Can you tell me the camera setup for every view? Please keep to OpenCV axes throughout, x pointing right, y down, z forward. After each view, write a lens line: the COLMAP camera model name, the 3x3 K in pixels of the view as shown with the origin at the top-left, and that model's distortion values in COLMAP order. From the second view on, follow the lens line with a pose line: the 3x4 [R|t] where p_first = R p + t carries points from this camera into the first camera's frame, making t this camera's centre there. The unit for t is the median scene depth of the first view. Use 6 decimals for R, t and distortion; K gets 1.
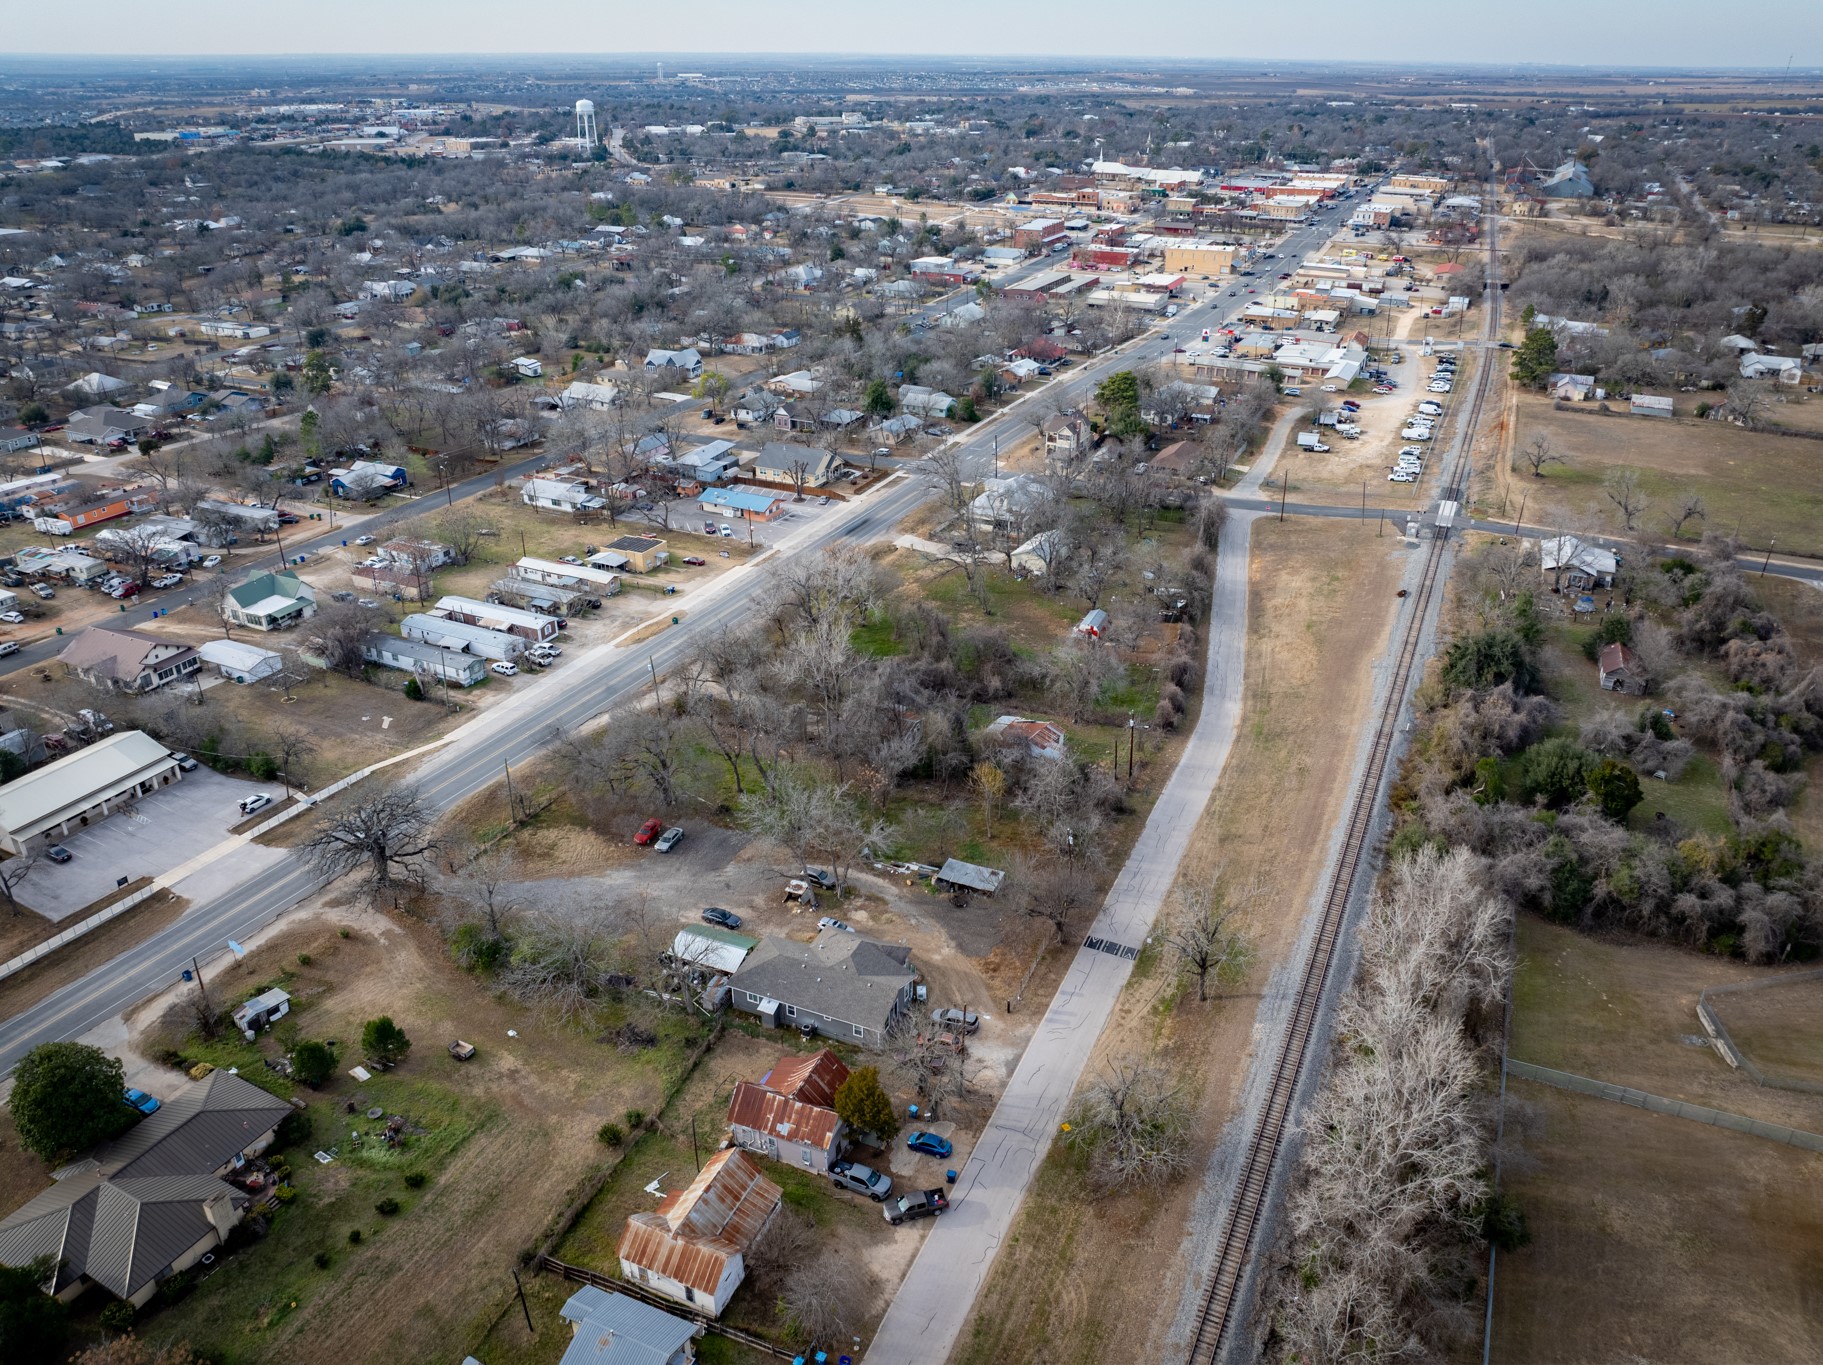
lens RADIAL K [[1279.3, 0, 911.5], [0, 1279.3, 682.5], [0, 0, 1]] dist [-0.038336, 0.005493]
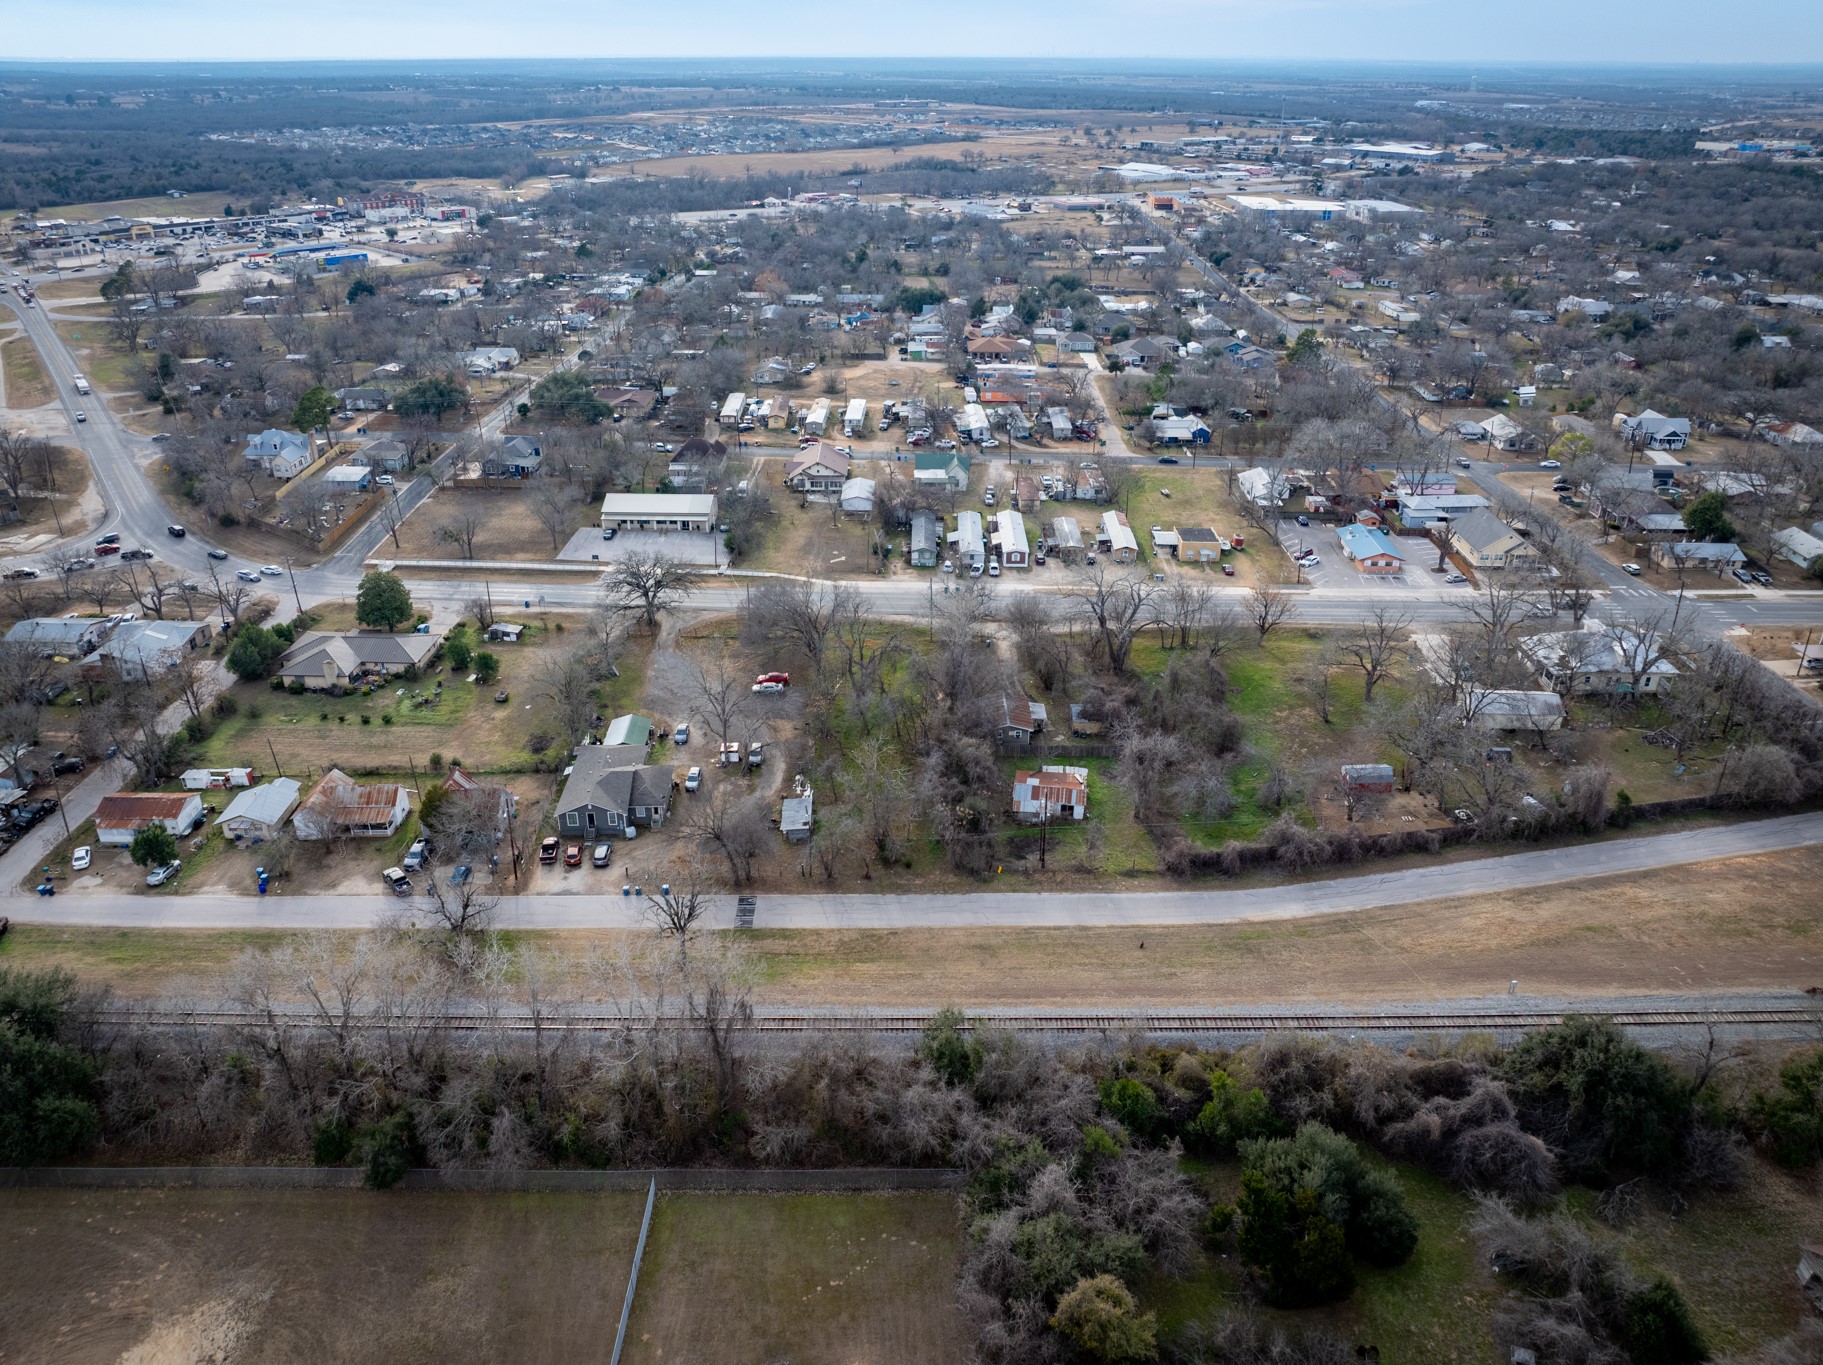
lens RADIAL K [[1279.3, 0, 911.5], [0, 1279.3, 682.5], [0, 0, 1]] dist [-0.038336, 0.005493]
pose [[0.418843, 0.401534, -0.814458, 0.553246], [-0.406388, 0.884974, 0.227309, -0.139155], [0.812046, 0.235779, 0.533844, 0.288204]]
